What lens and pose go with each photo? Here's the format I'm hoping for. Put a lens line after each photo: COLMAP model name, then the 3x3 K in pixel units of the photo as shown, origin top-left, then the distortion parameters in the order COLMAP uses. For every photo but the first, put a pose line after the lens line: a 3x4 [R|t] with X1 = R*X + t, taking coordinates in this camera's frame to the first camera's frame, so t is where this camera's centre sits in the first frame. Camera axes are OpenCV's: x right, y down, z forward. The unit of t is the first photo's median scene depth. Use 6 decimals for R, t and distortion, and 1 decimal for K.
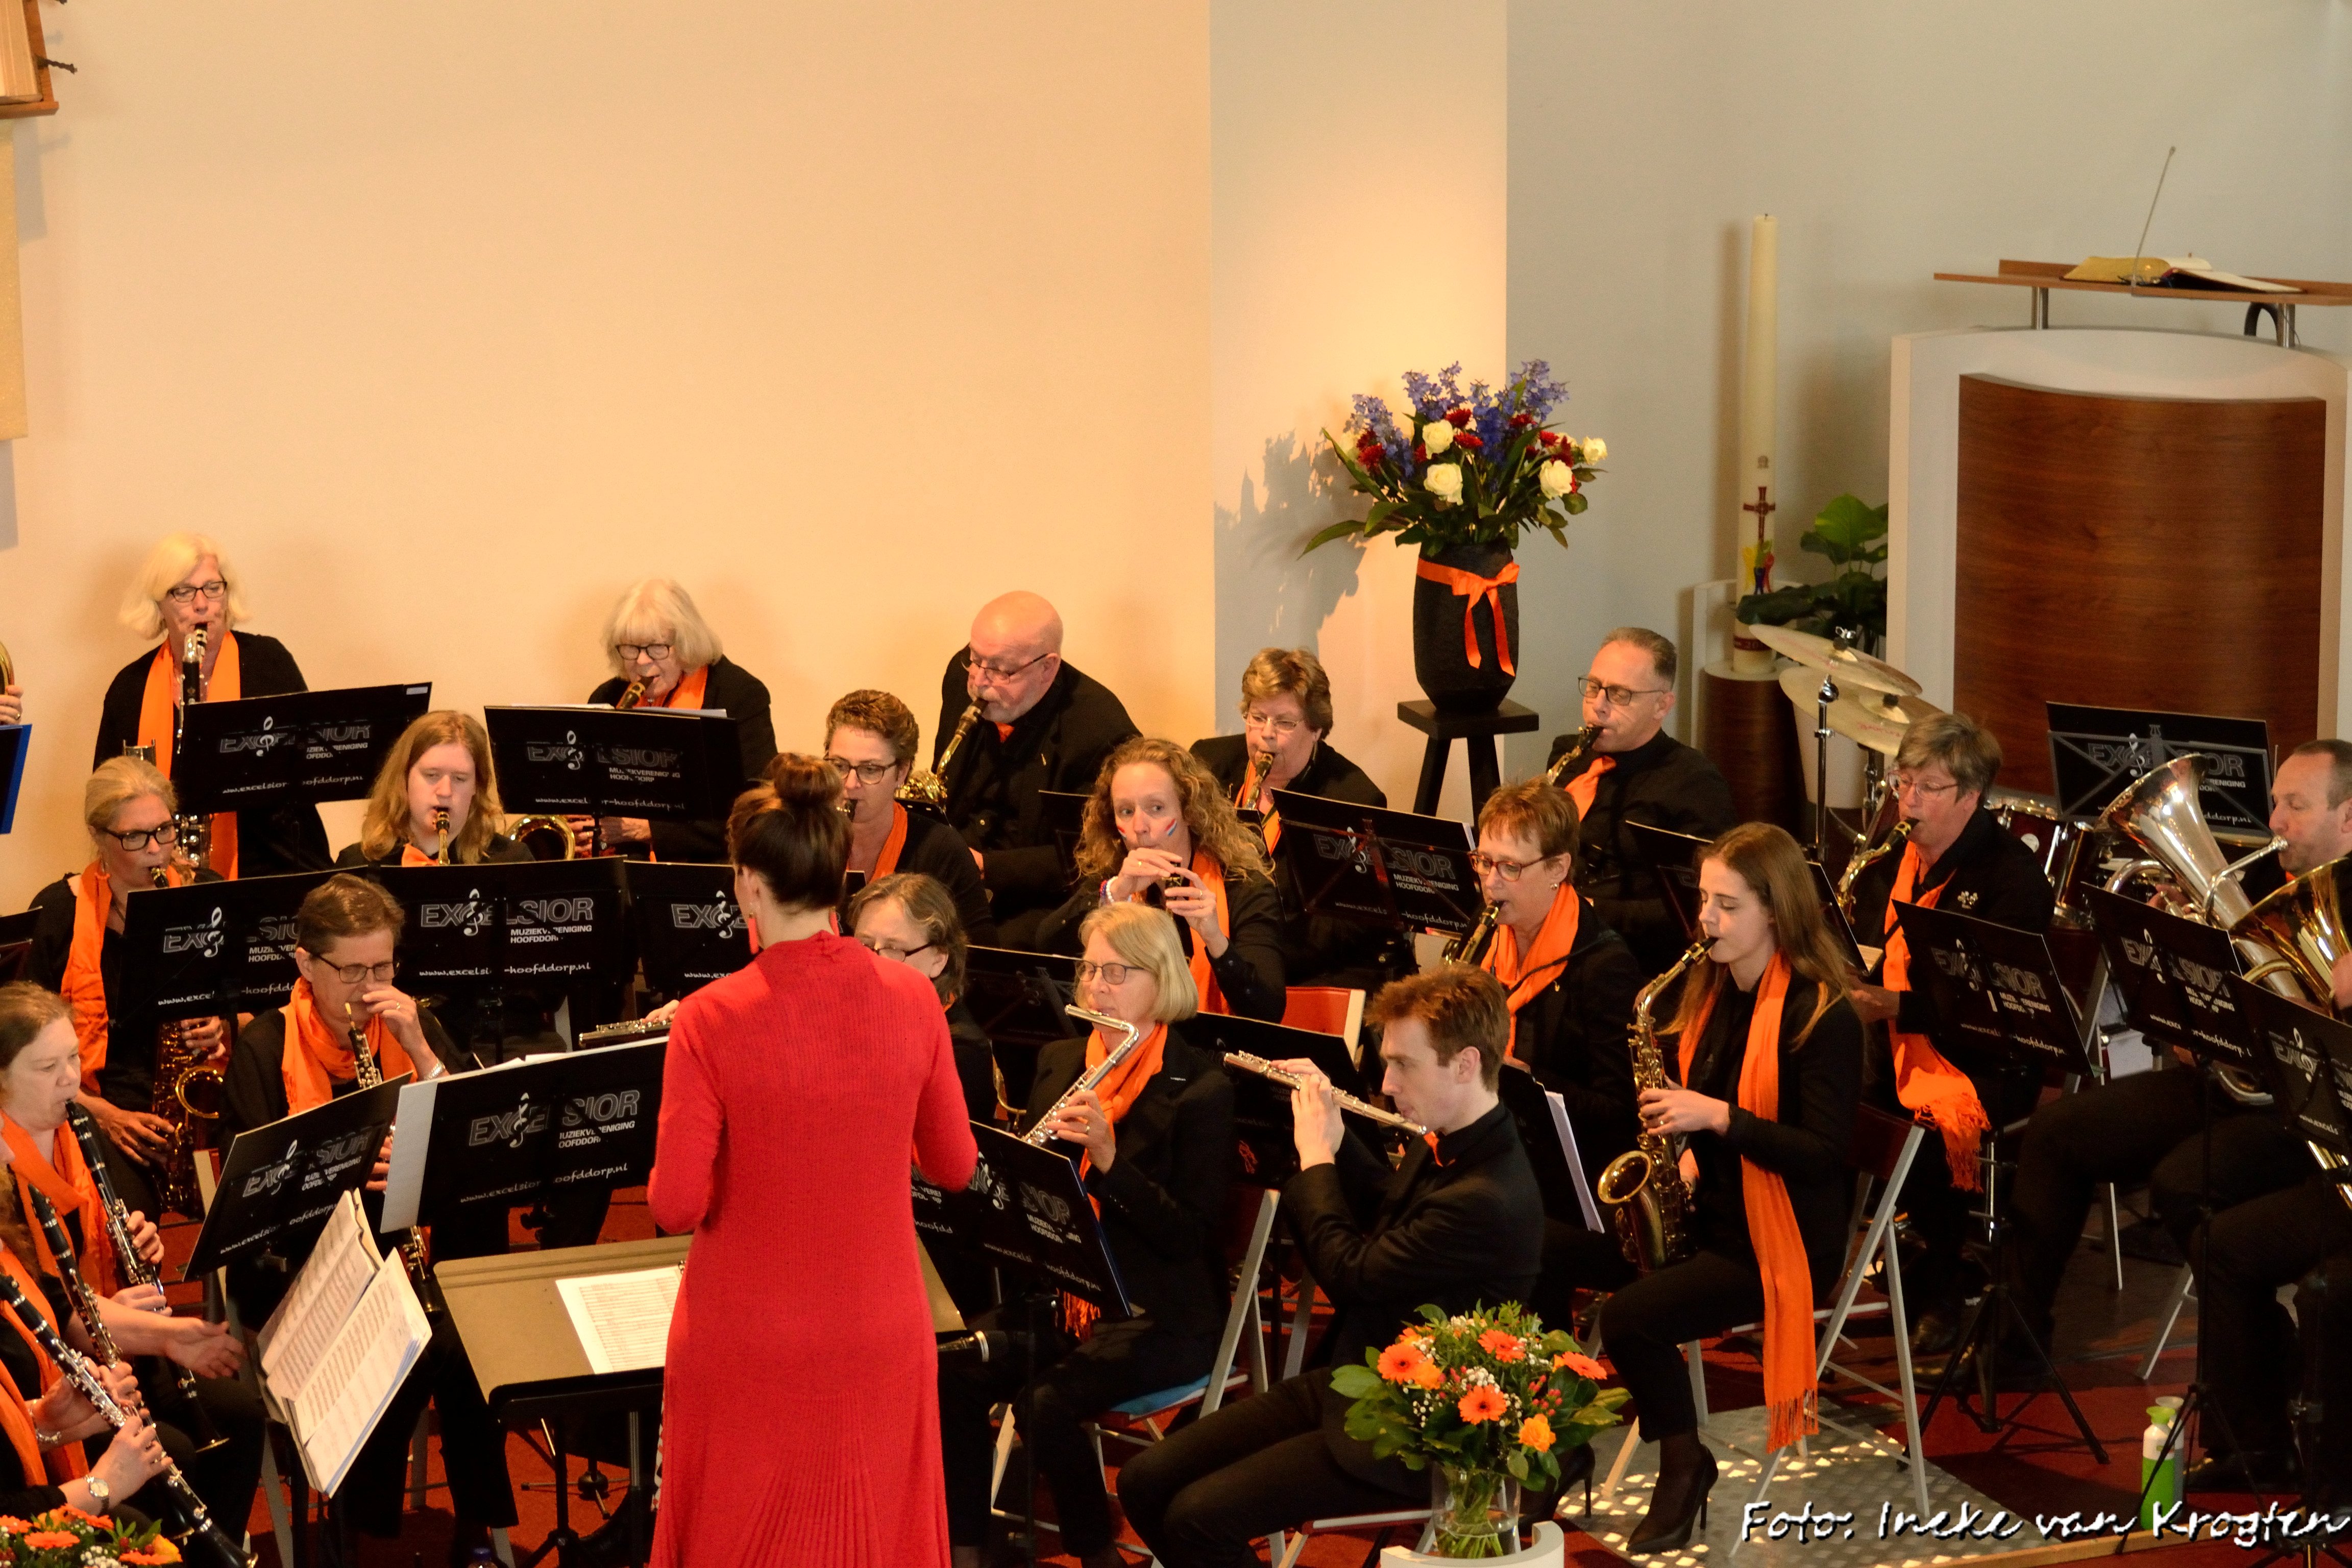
lens RADIAL K [[7071.8, 0, 1176.0], [0, 7071.8, 784.0], [0, 0, 1]] dist [-0.372689, 1.335147]
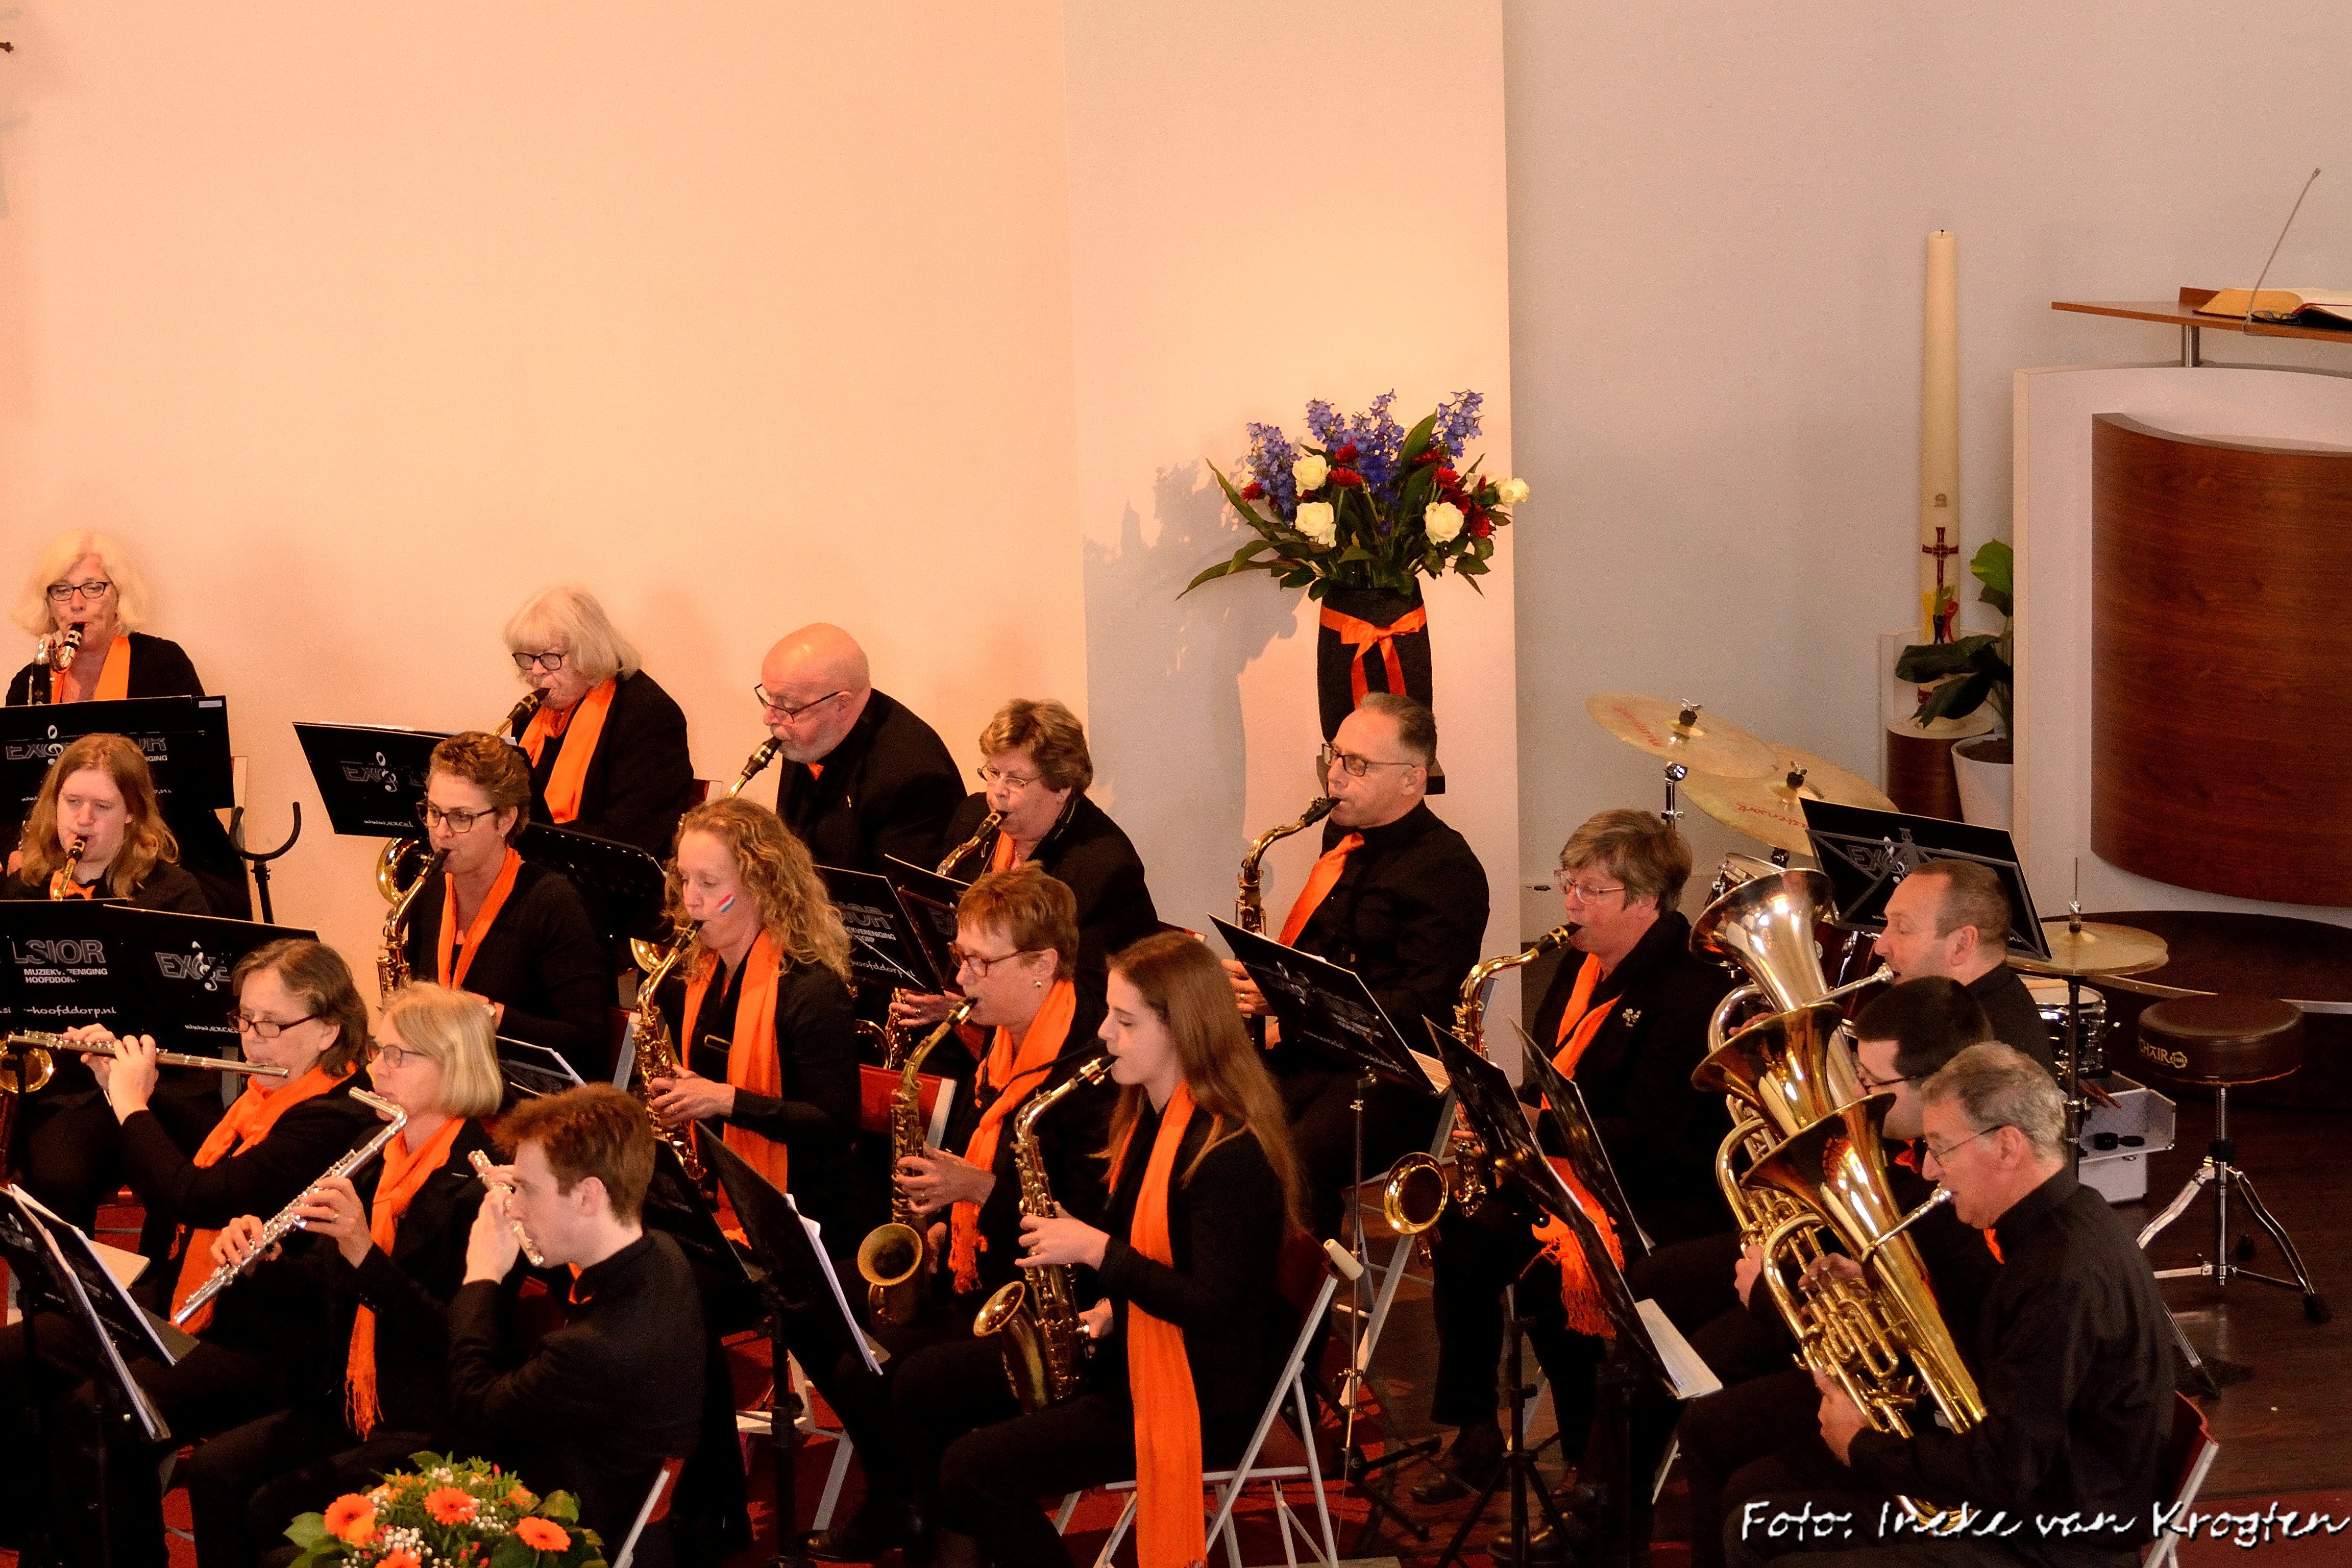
lens RADIAL K [[7071.8, 0, 1176.0], [0, 7071.8, 784.0], [0, 0, 1]] dist [-0.372689, 1.335147]
pose [[0.960036, 0.045207, -0.276201, 0.292184], [-0.041518, 0.998953, 0.019189, -0.026925], [0.276779, -0.006955, 0.960908, 0.113022]]
